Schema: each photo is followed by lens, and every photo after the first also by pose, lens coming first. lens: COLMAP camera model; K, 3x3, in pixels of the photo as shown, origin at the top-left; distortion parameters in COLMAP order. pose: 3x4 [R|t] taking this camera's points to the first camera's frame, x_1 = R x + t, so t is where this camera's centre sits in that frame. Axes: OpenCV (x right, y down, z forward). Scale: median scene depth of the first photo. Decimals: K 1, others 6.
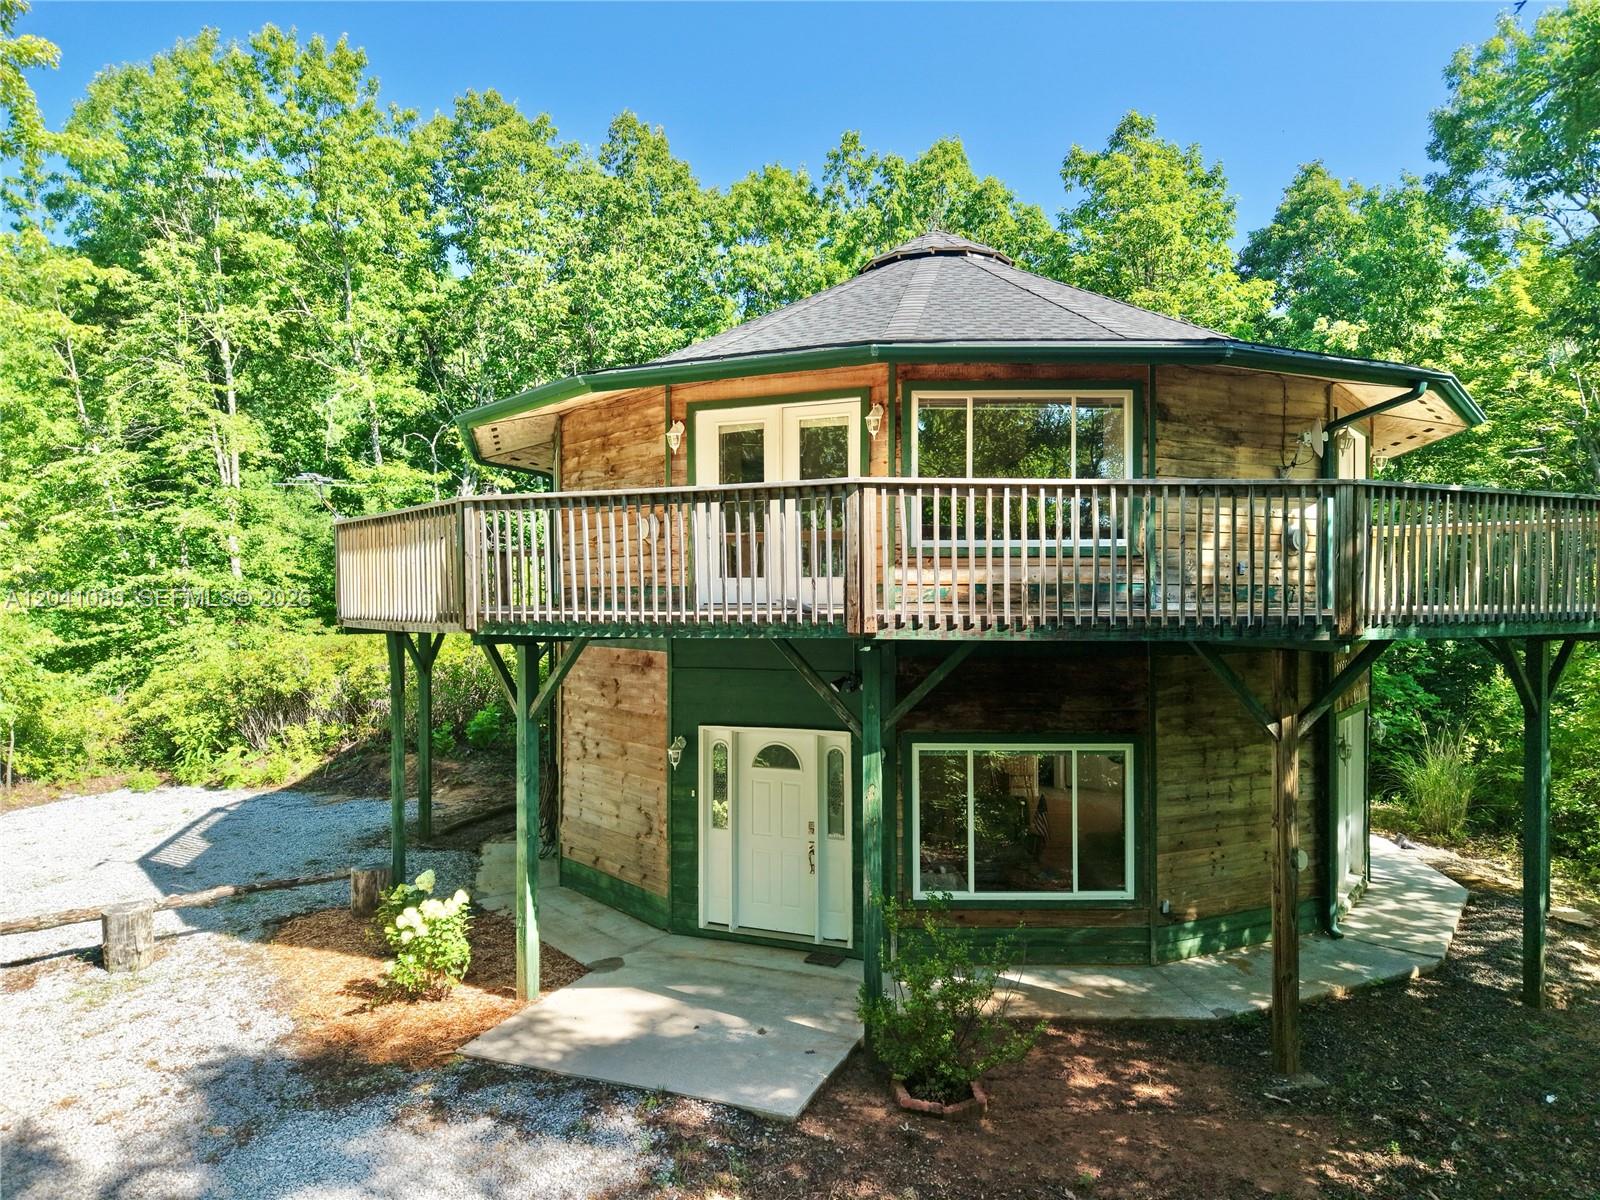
lens RADIAL K [[1121.3, 0, 800.0], [0, 1121.3, 598.1], [0, 0, 1]] dist [0.018859, -0.019737]
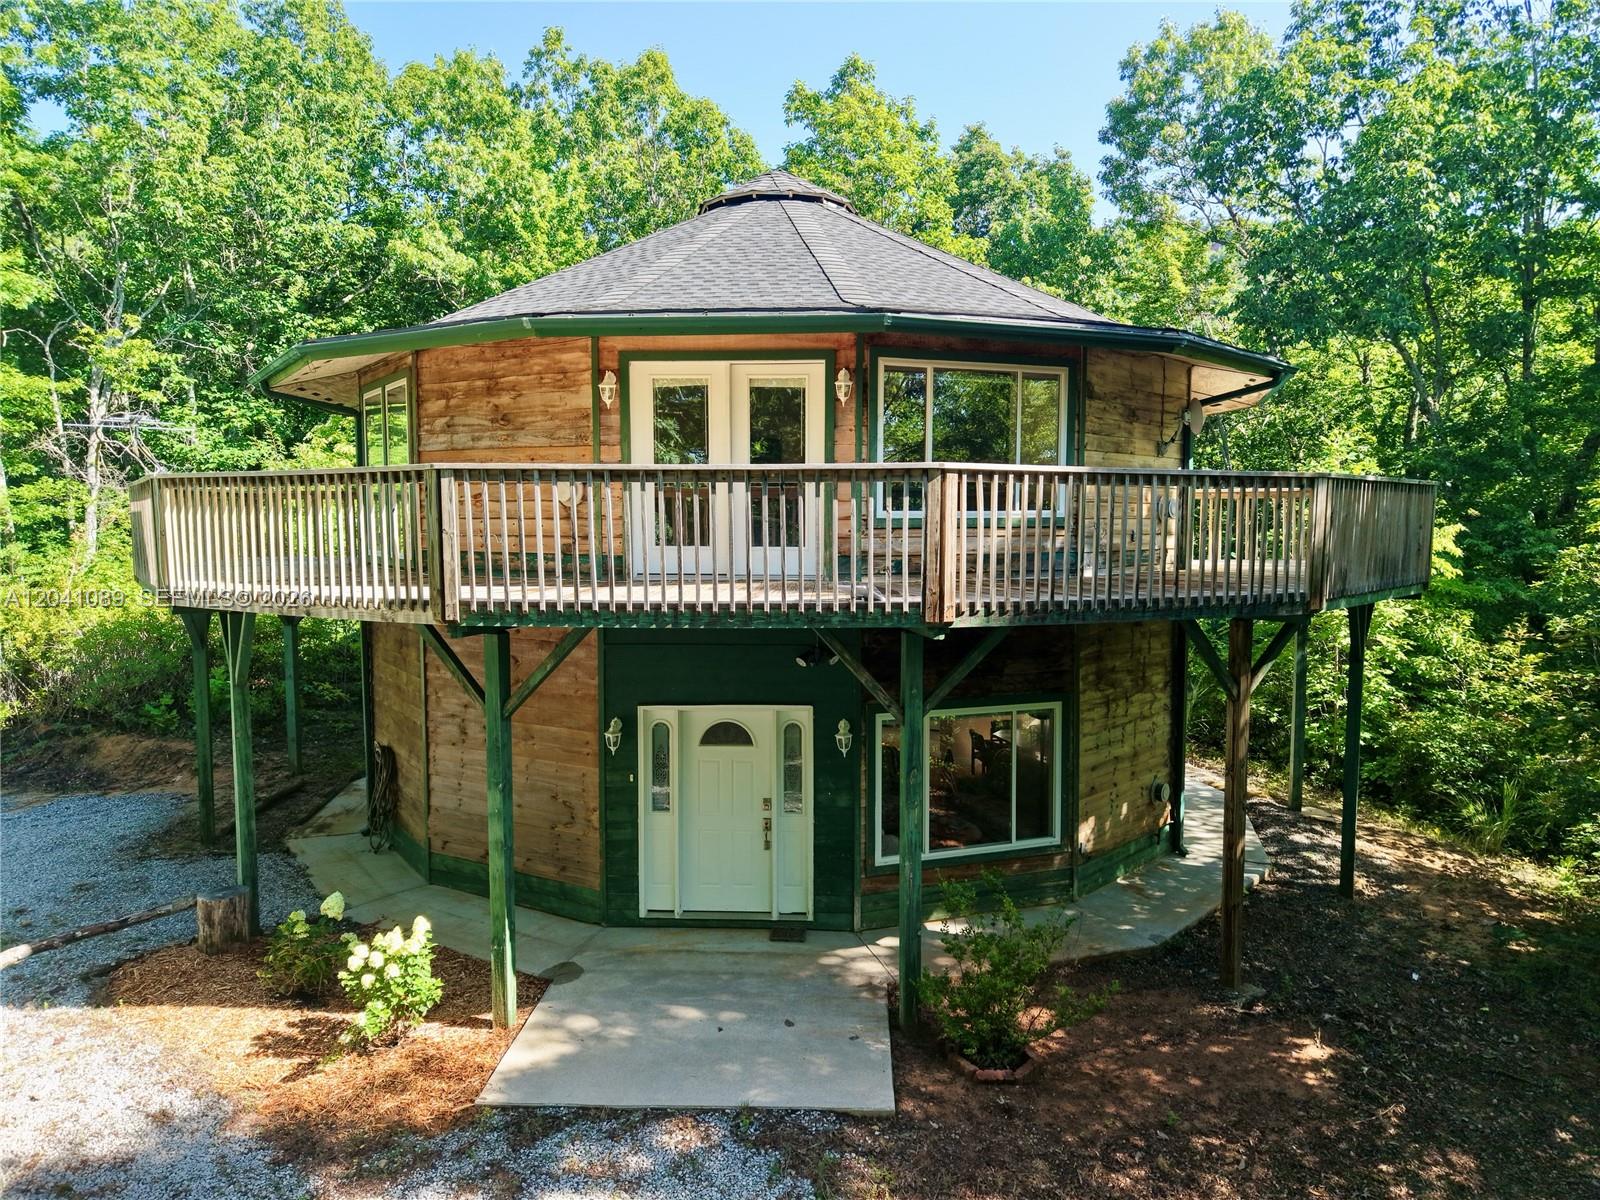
lens RADIAL K [[1112.3, 0, 825.6], [0, 1112.3, 605.2], [0, 0, 1]] dist [0.005958, -0.007382]
pose [[0.930606, -0.025586, 0.365127, -0.280706], [-0.004016, 0.996780, 0.080085, -0.043475], [-0.366001, -0.075994, 0.927507, 0.096429]]
